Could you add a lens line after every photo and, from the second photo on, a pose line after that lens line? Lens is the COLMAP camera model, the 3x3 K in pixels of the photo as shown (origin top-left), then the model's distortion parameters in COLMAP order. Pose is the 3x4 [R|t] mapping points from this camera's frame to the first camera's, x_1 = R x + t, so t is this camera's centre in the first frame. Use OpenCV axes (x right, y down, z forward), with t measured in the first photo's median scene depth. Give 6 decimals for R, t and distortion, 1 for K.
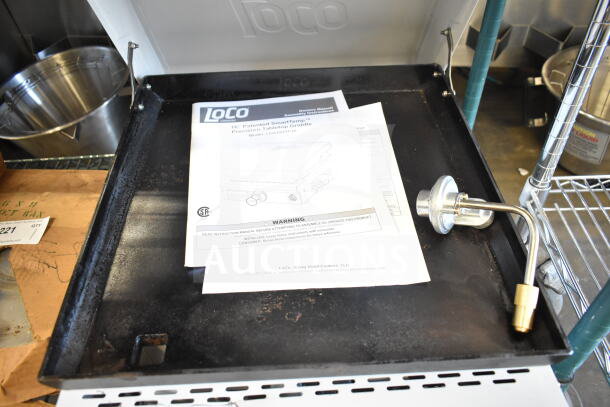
lens RADIAL K [[482.7, 0, 305.4], [0, 482.7, 202.2], [0, 0, 1]] dist [-0.001609, -0.002276]
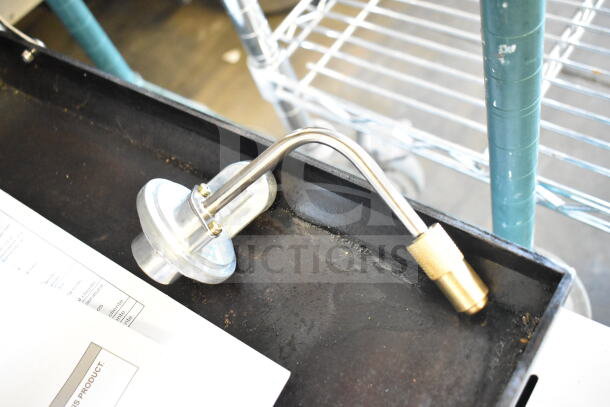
lens RADIAL K [[650.9, 0, 305.7], [0, 650.9, 202.6], [0, 0, 1]] dist [-0.016160, 0.000000]
pose [[0.601546, -0.729239, 0.326119, 0.131453], [0.715274, 0.673472, 0.186594, -0.038660], [-0.355704, 0.121020, 0.926730, 0.281920]]
